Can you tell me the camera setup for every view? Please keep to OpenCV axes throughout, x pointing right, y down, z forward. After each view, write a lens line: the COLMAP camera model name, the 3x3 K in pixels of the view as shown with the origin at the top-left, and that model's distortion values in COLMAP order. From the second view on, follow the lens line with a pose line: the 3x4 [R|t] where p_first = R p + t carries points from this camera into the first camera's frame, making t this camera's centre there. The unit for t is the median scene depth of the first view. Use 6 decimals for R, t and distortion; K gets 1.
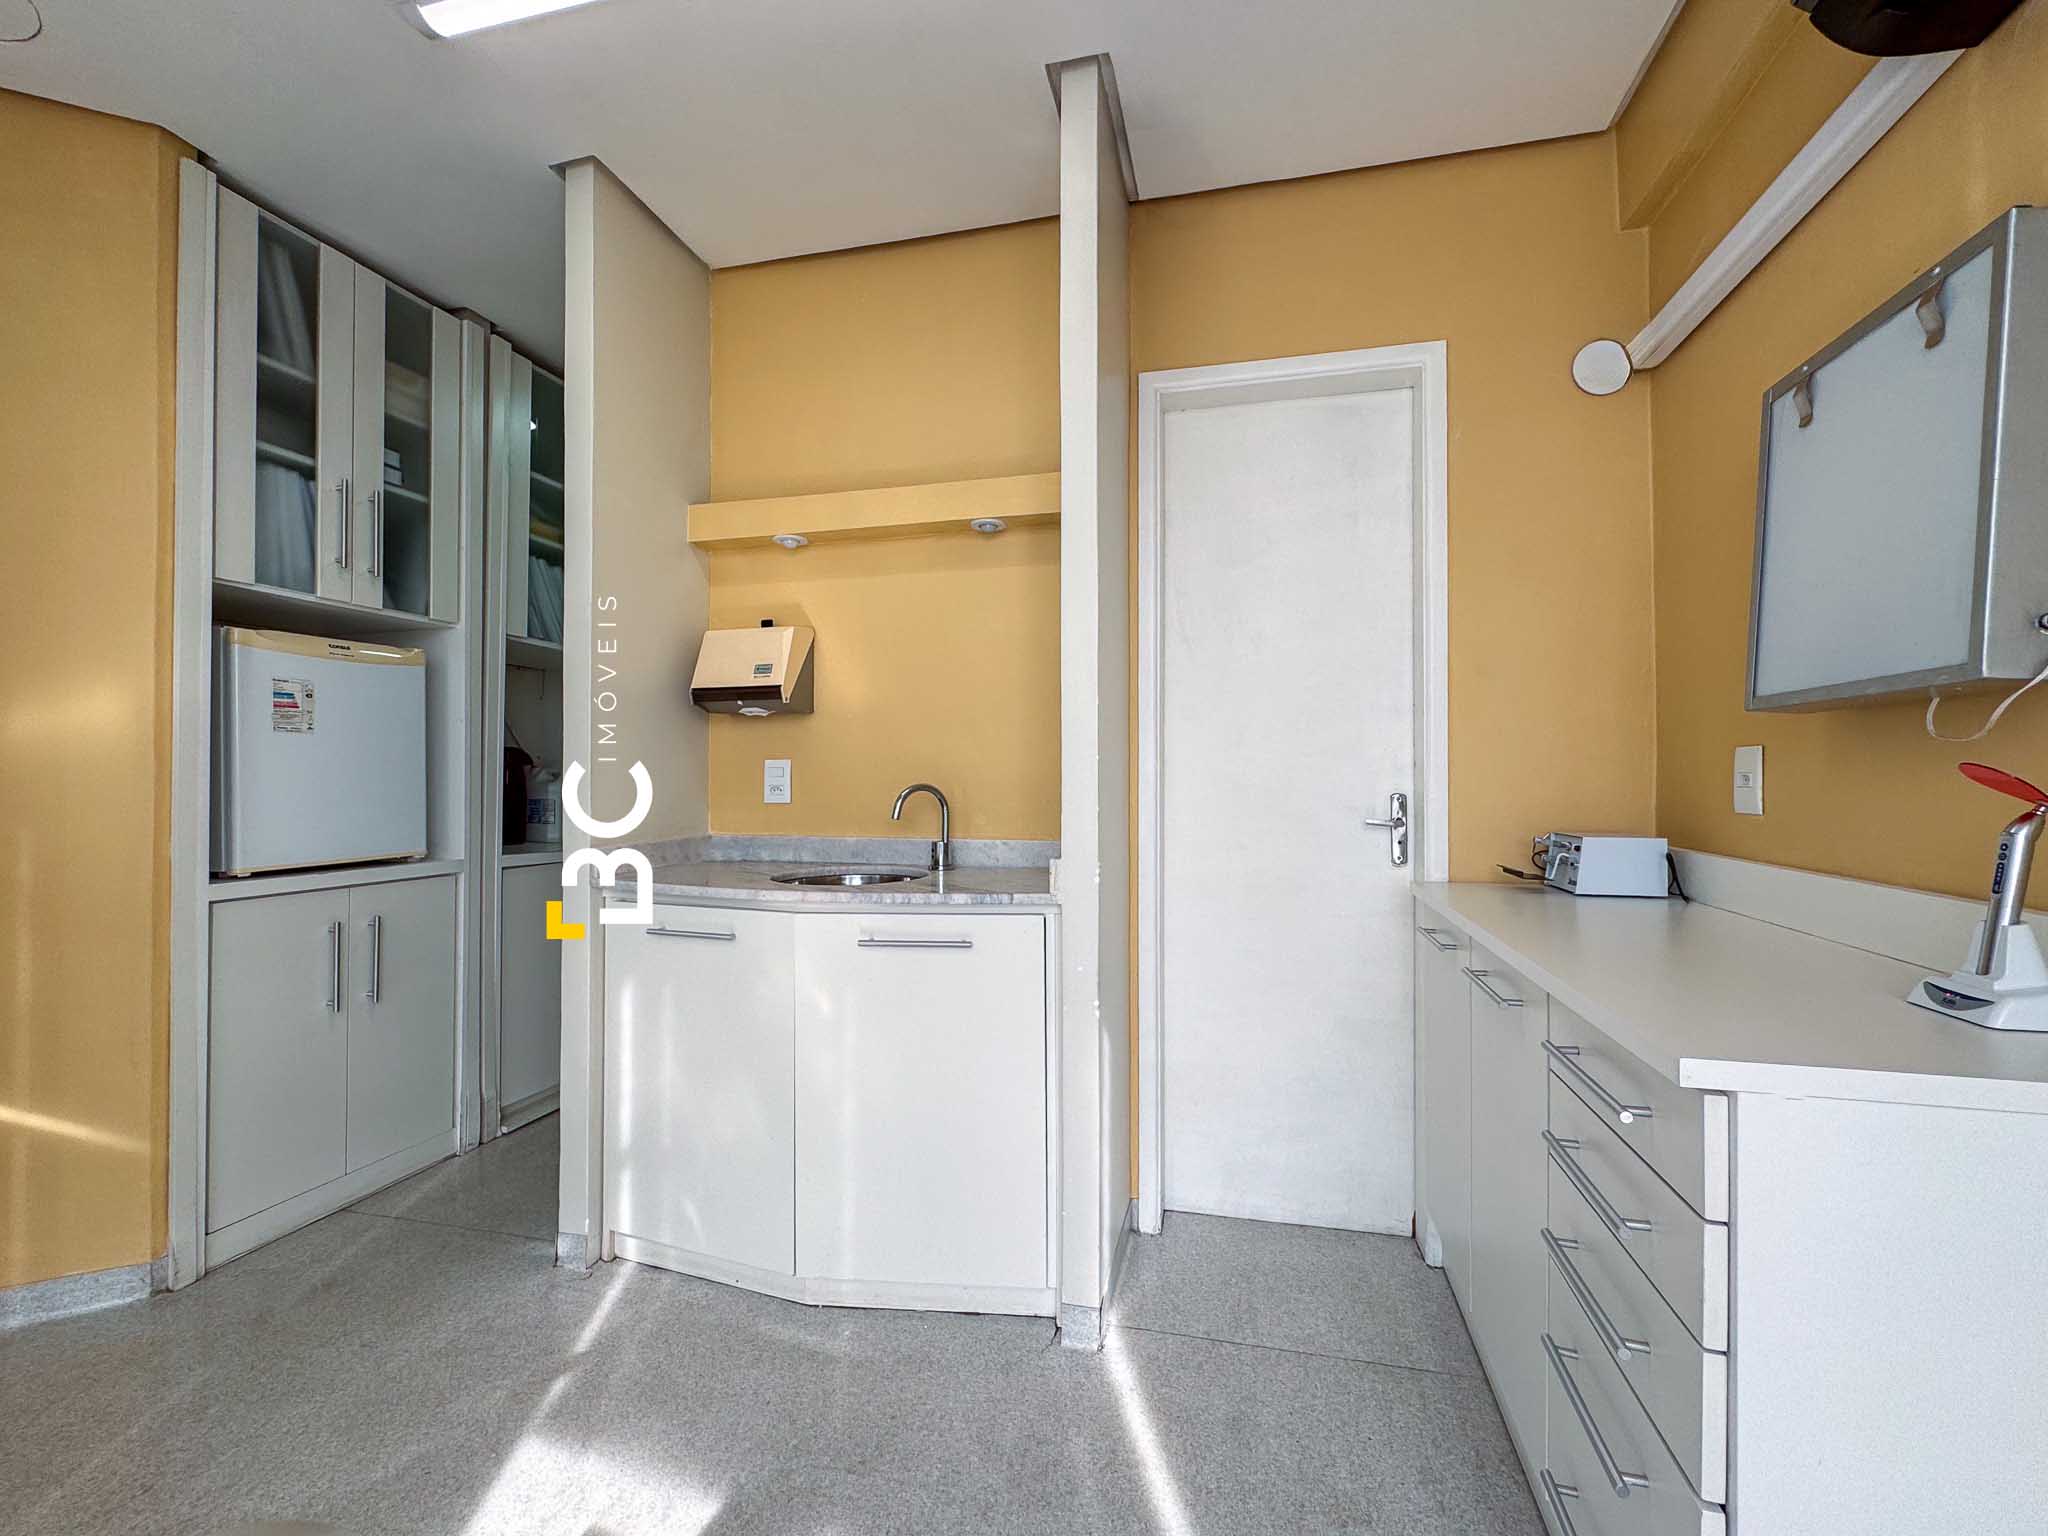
lens RADIAL K [[842.7, 0, 1050.5], [0, 842.7, 762.2], [0, 0, 1]] dist [-0.003196, -0.000150]
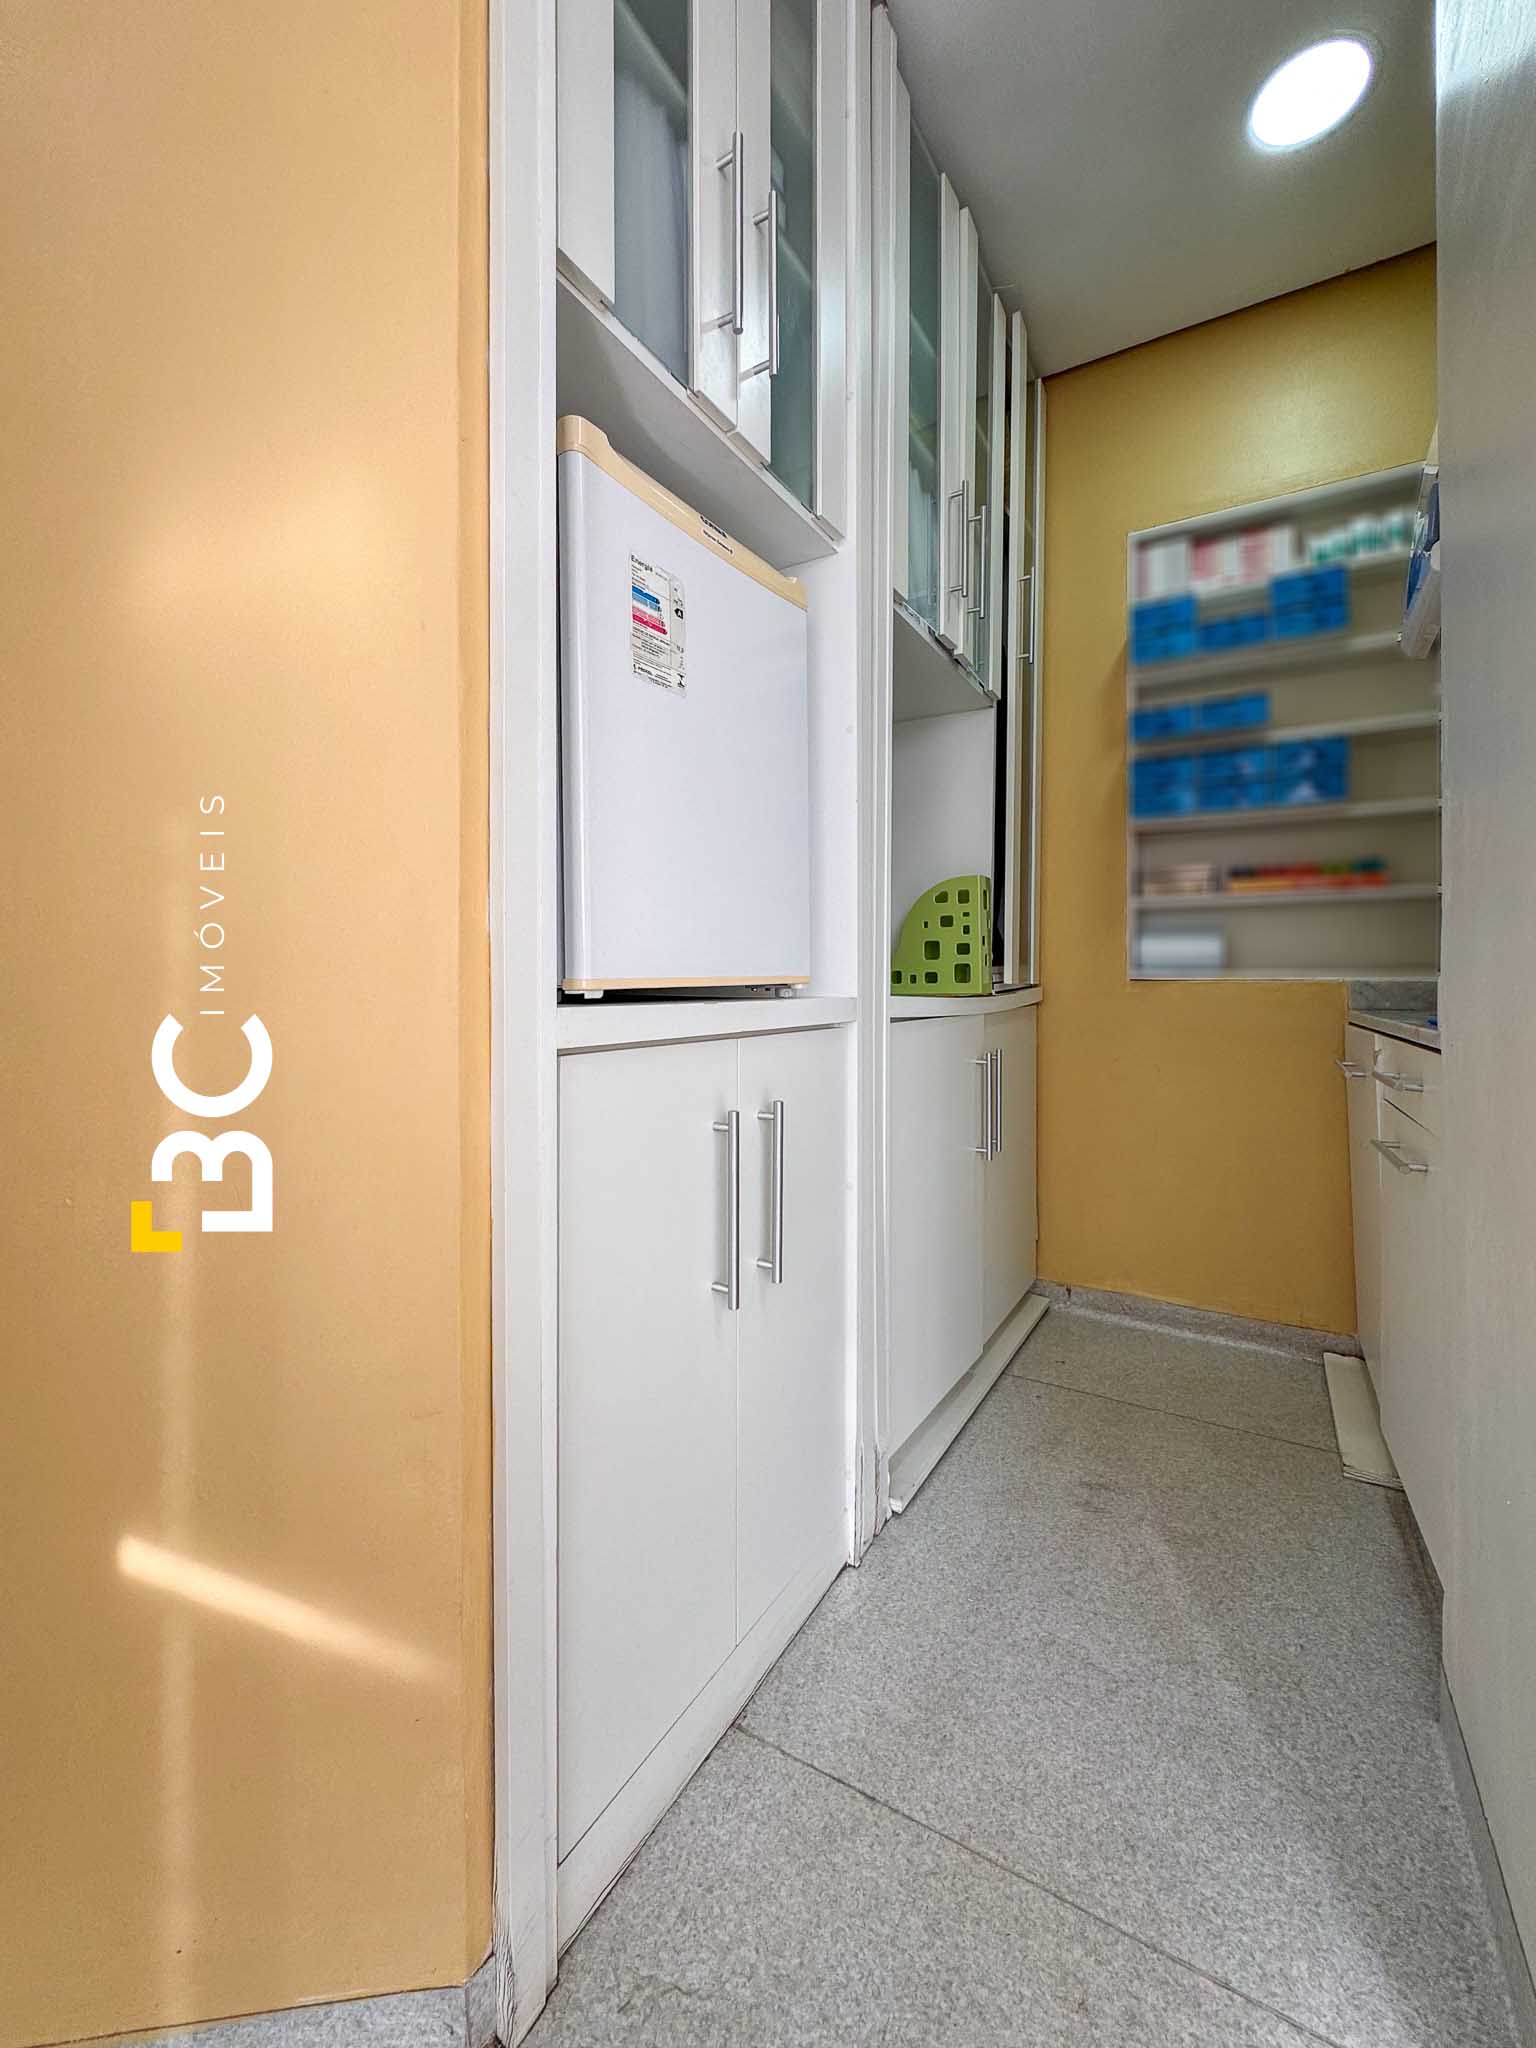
lens RADIAL K [[842.7, 0, 771.9], [0, 842.7, 973.1], [0, 0, 1]] dist [-0.003196, -0.000150]
pose [[0.953415, -0.001117, -0.301660, -0.743870], [0.004882, 0.999919, 0.011727, 0.118857], [0.301623, -0.012654, 0.953343, 0.616835]]
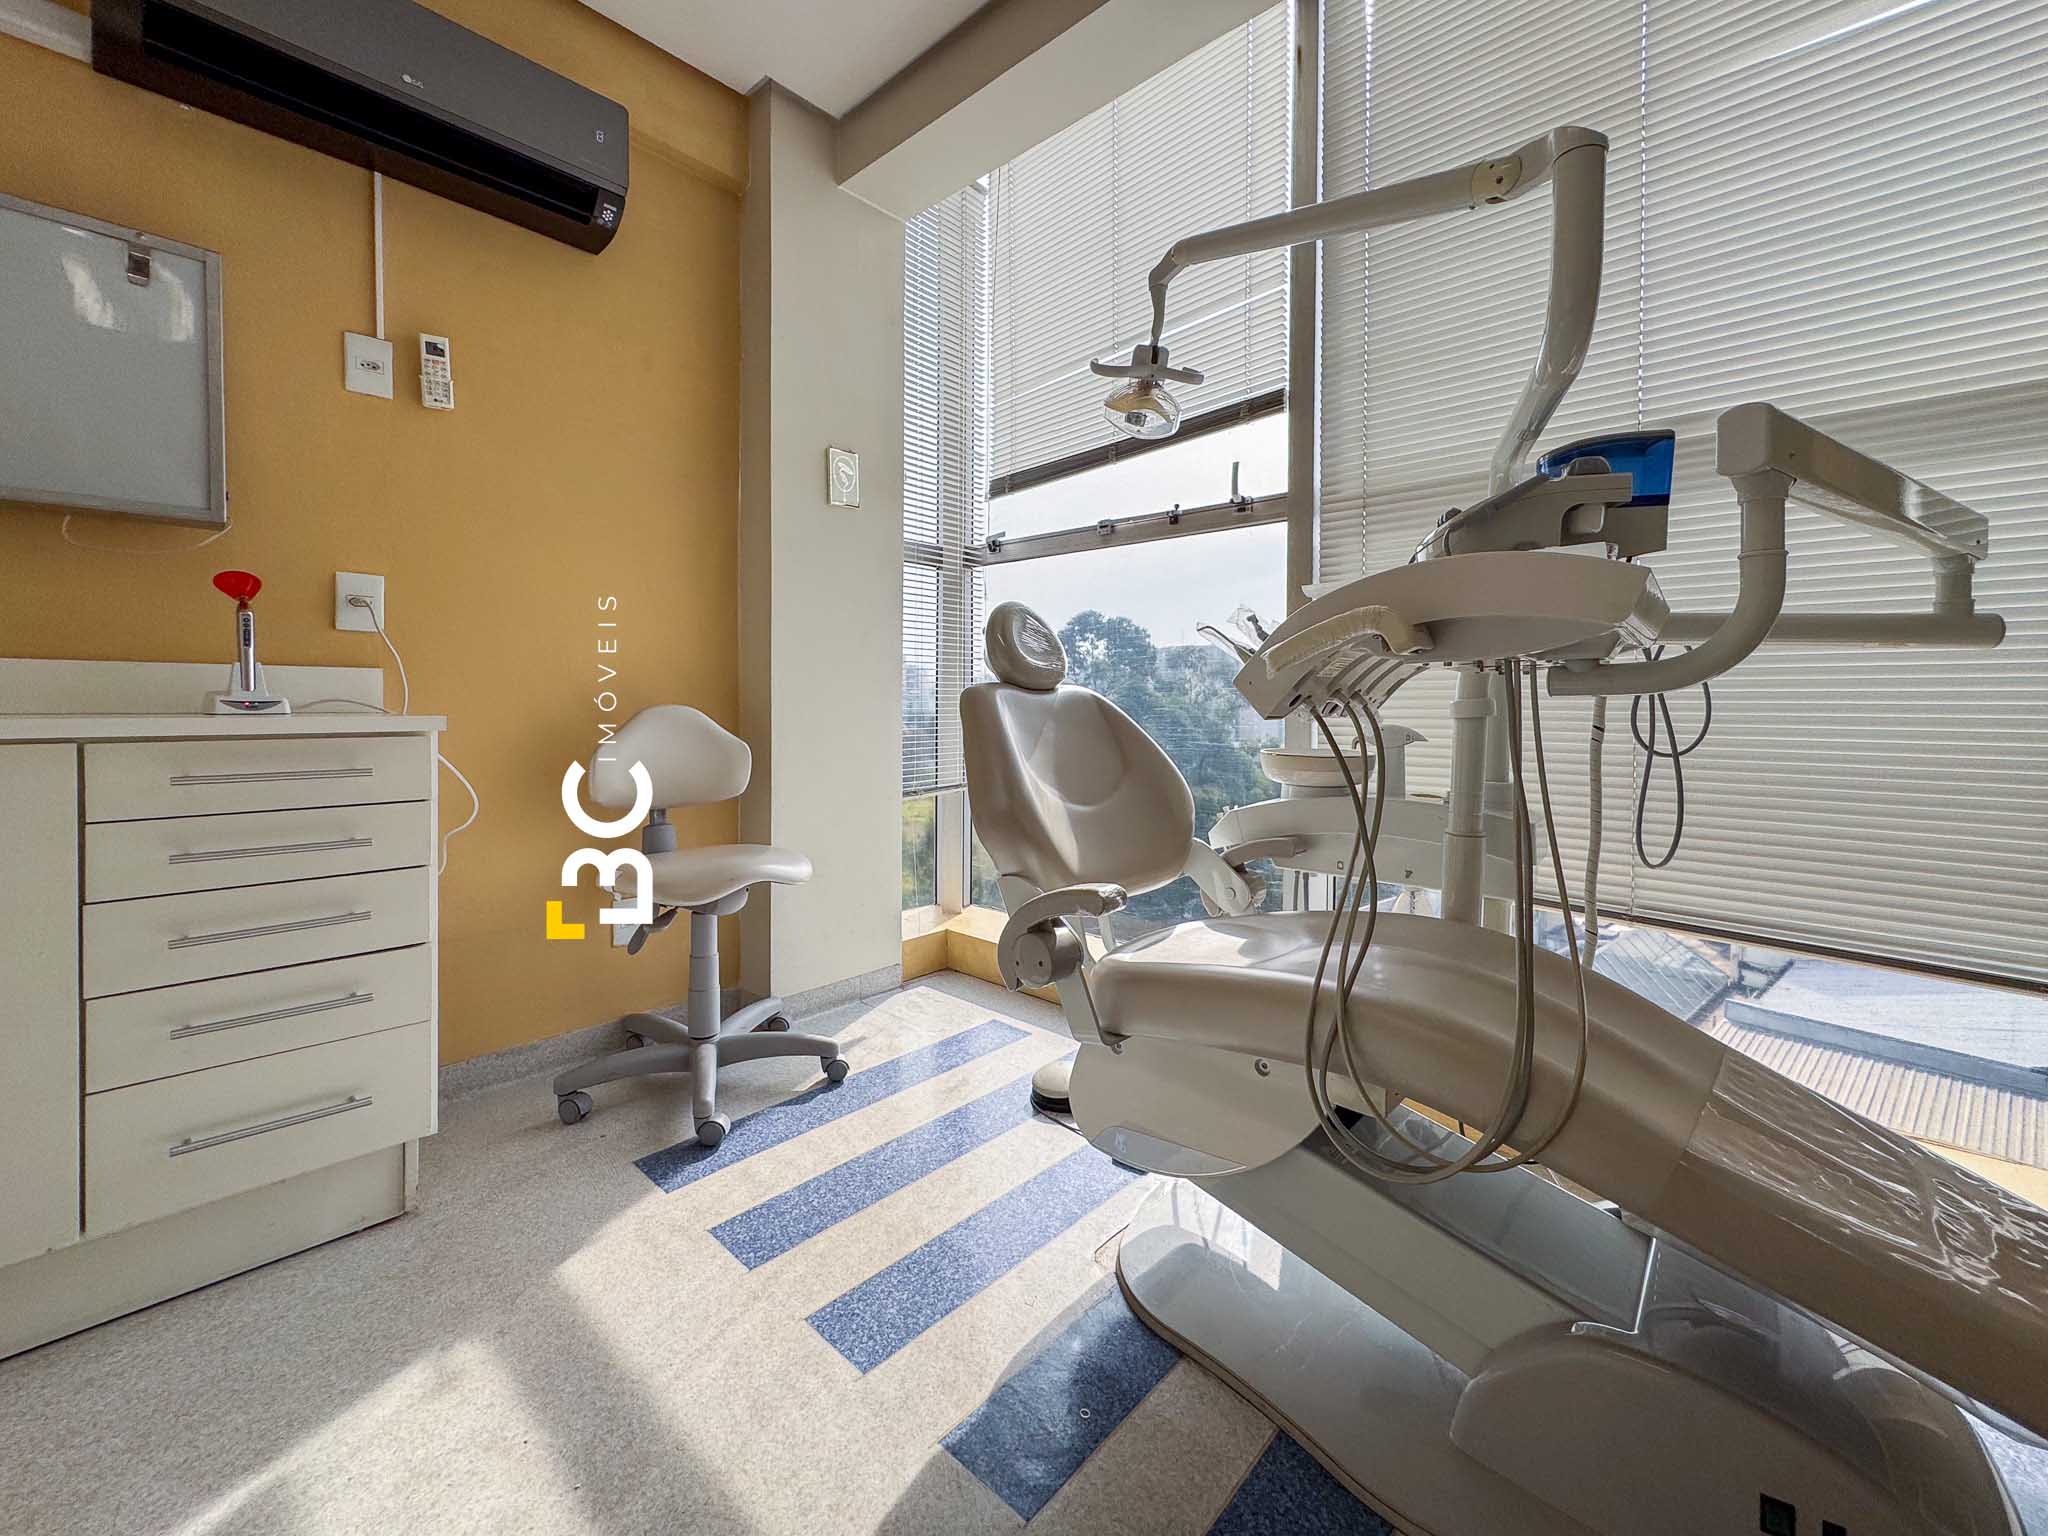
lens RADIAL K [[842.7, 0, 1029.9], [0, 842.7, 710.2], [0, 0, 1]] dist [-0.003196, -0.000150]
pose [[-0.869749, -0.013278, 0.493315, -0.528281], [-0.017015, 0.999850, -0.003086, 0.117686], [-0.493200, -0.011078, -0.869845, 0.753316]]
